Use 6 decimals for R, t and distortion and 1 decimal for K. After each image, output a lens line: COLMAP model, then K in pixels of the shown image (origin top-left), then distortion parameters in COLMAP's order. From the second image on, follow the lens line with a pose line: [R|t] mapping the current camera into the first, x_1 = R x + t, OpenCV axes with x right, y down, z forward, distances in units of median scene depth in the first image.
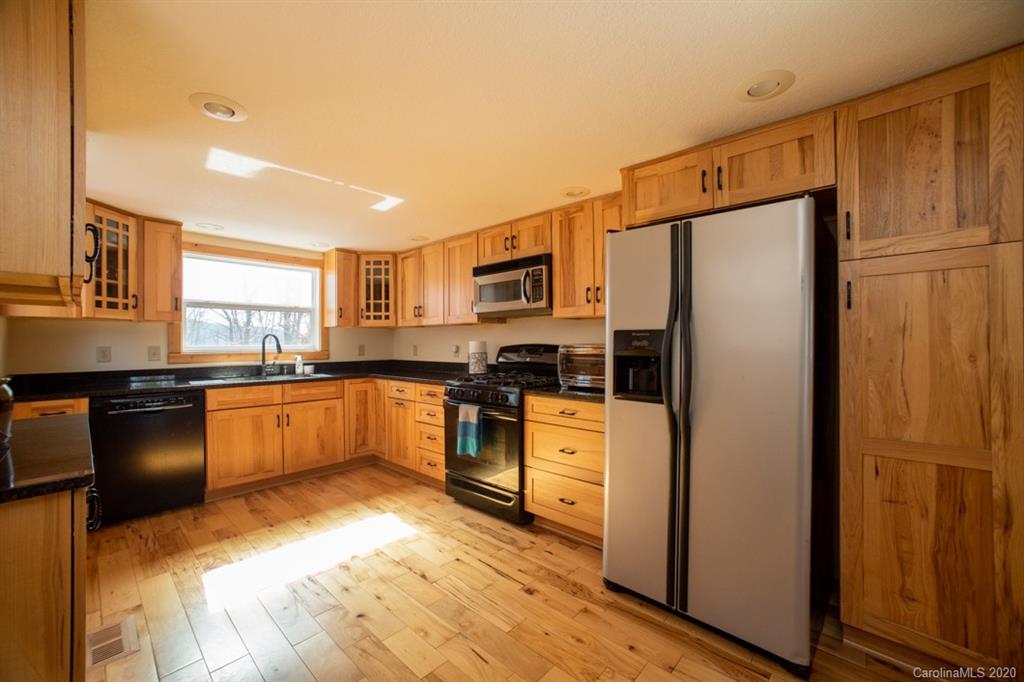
lens RADIAL K [[413.0, 0, 511.3], [0, 413.0, 344.5], [0, 0, 1]] dist [-0.036781, 0.011142]
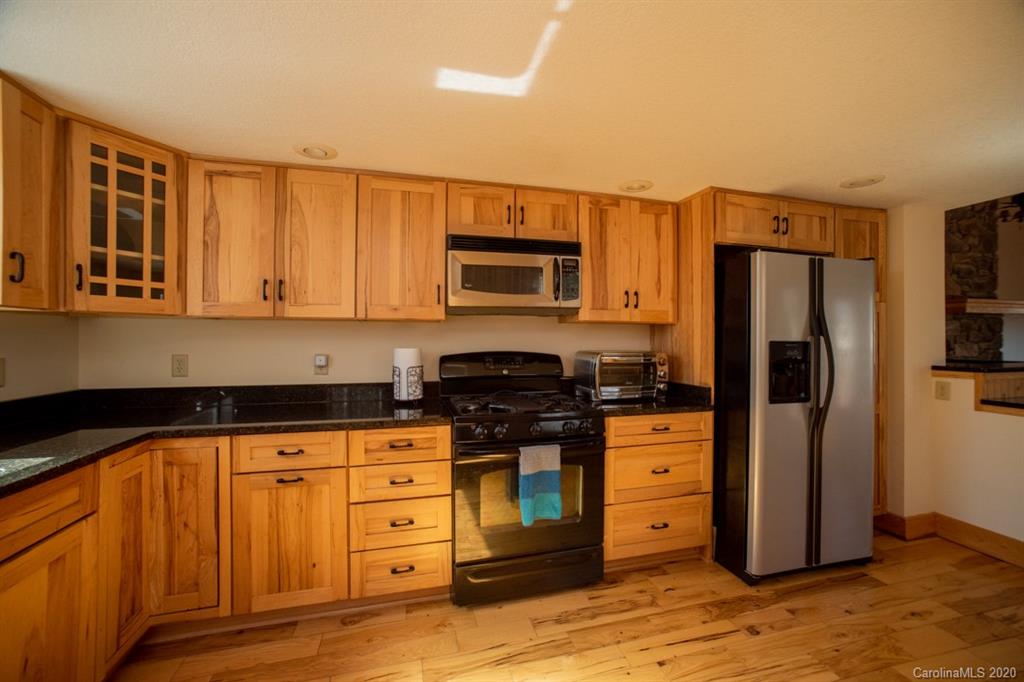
lens RADIAL K [[413.0, 0, 516.8], [0, 413.0, 338.7], [0, 0, 1]] dist [-0.036781, 0.011142]
pose [[0.530406, 0.005673, 0.847725, -0.632070], [0.000032, 0.999977, -0.006712, -0.021187], [-0.847744, 0.003587, 0.530394, 0.620262]]
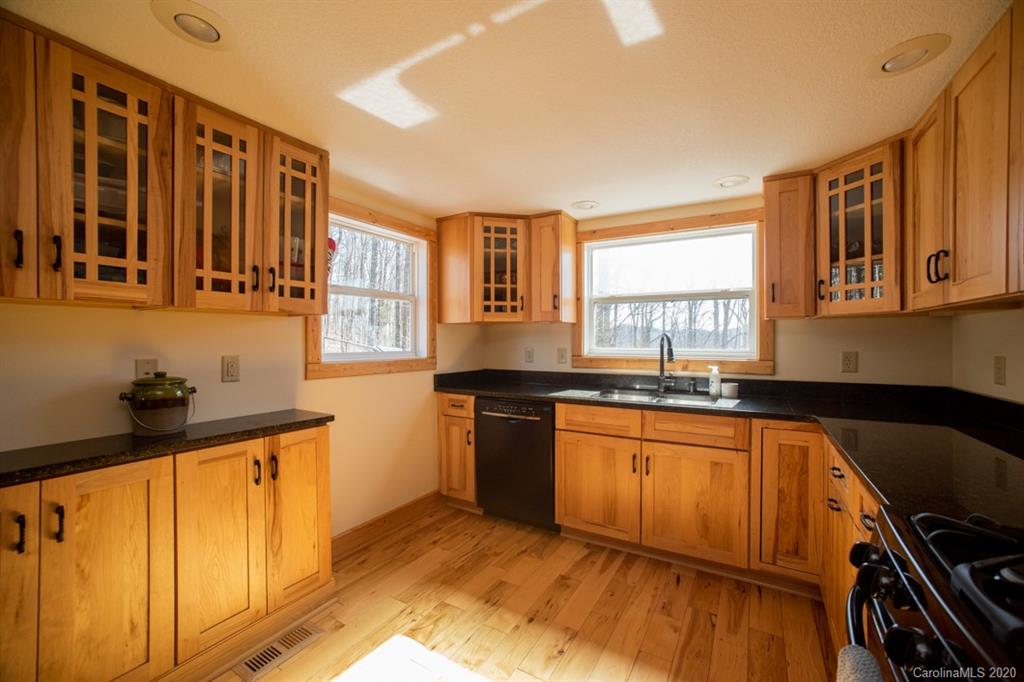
lens RADIAL K [[413.0, 0, 507.9], [0, 413.0, 342.1], [0, 0, 1]] dist [-0.036781, 0.011142]
pose [[0.213476, 0.009885, -0.976898, 0.050285], [-0.006105, 0.999943, 0.008784, -0.019071], [0.976929, 0.004089, 0.213524, 0.714178]]
